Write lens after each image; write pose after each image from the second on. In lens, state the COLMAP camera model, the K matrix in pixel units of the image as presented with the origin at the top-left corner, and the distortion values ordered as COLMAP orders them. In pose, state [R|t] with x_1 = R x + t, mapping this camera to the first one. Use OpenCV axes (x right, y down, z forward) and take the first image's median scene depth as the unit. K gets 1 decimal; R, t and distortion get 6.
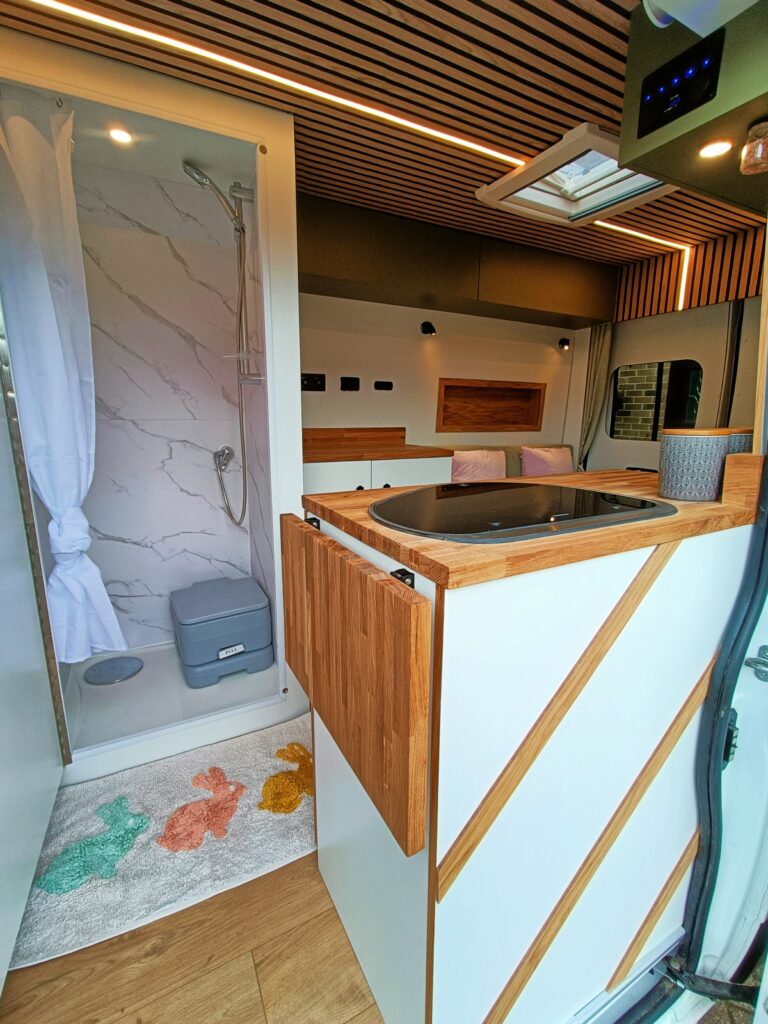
lens RADIAL K [[464.2, 0, 386.8], [0, 464.2, 513.1], [0, 0, 1]] dist [0.001511, 0.000113]
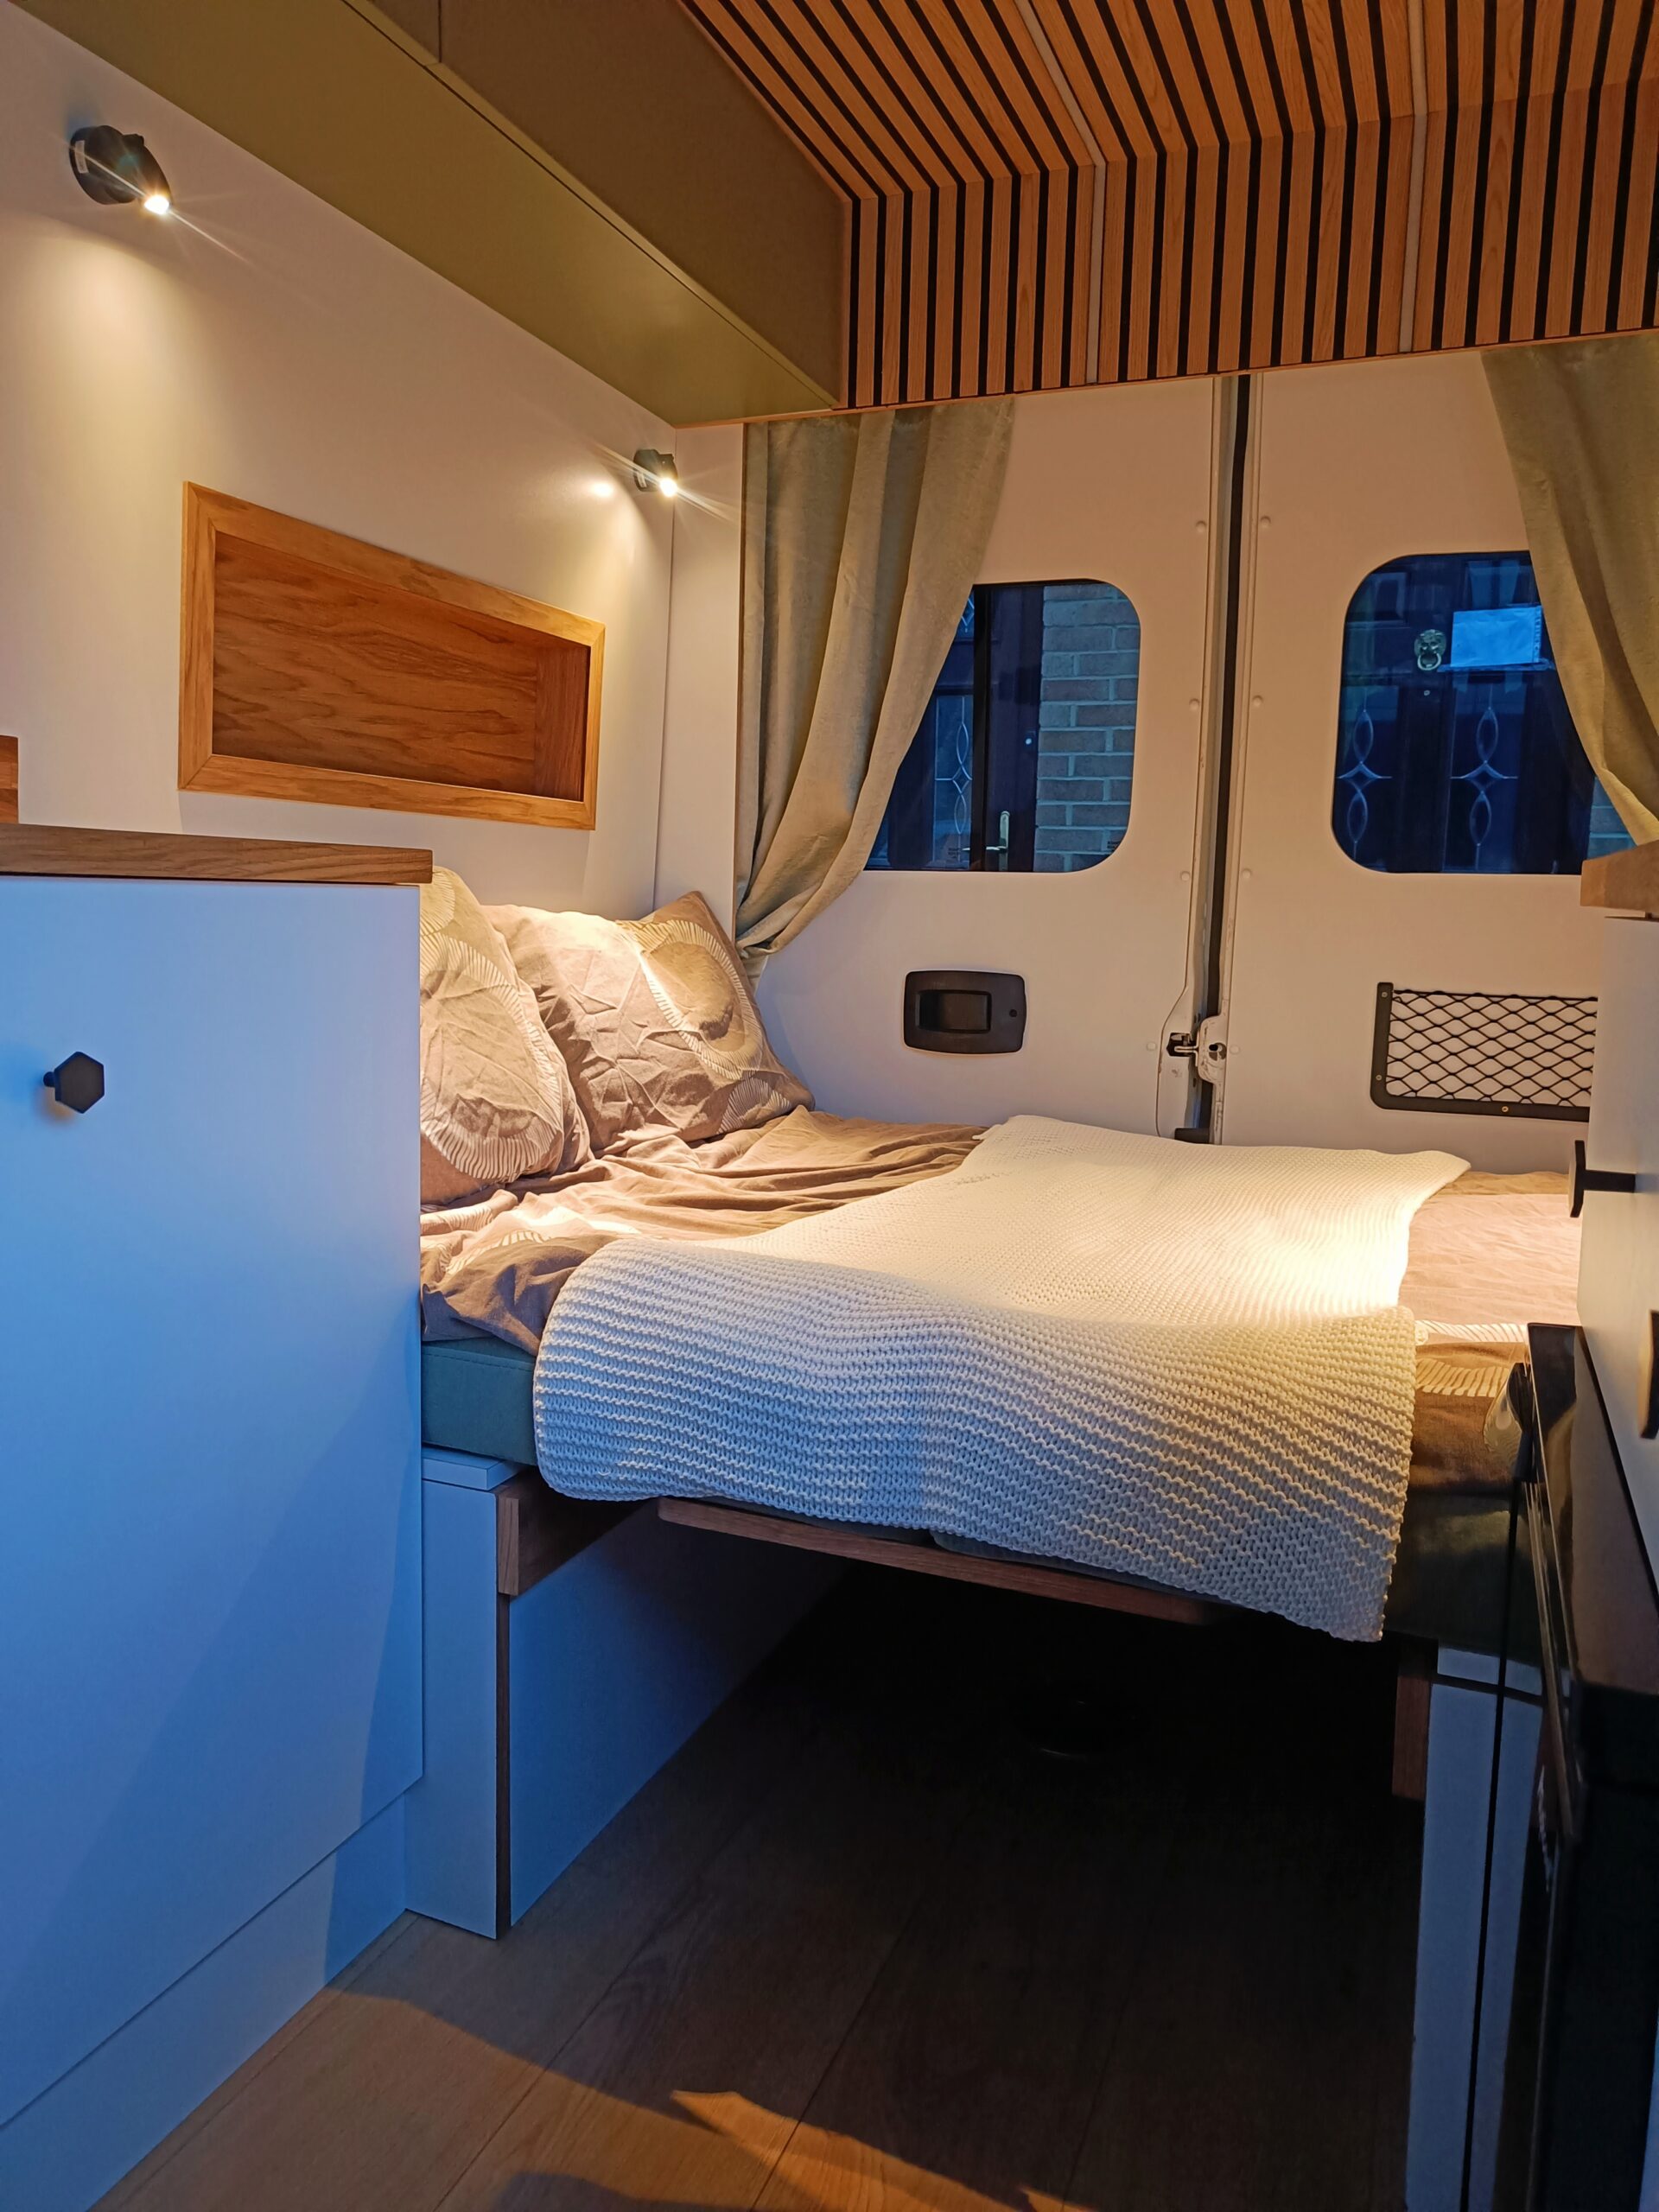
lens RADIAL K [[1552.9, 0, 864.2], [0, 1552.9, 1096.6], [0, 0, 1]] dist [0.045158, 0.000567]
pose [[0.756338, -0.074071, 0.649974, -0.120264], [0.117270, 0.992826, -0.023318, -0.010869], [-0.643584, 0.093859, 0.759598, 0.448761]]
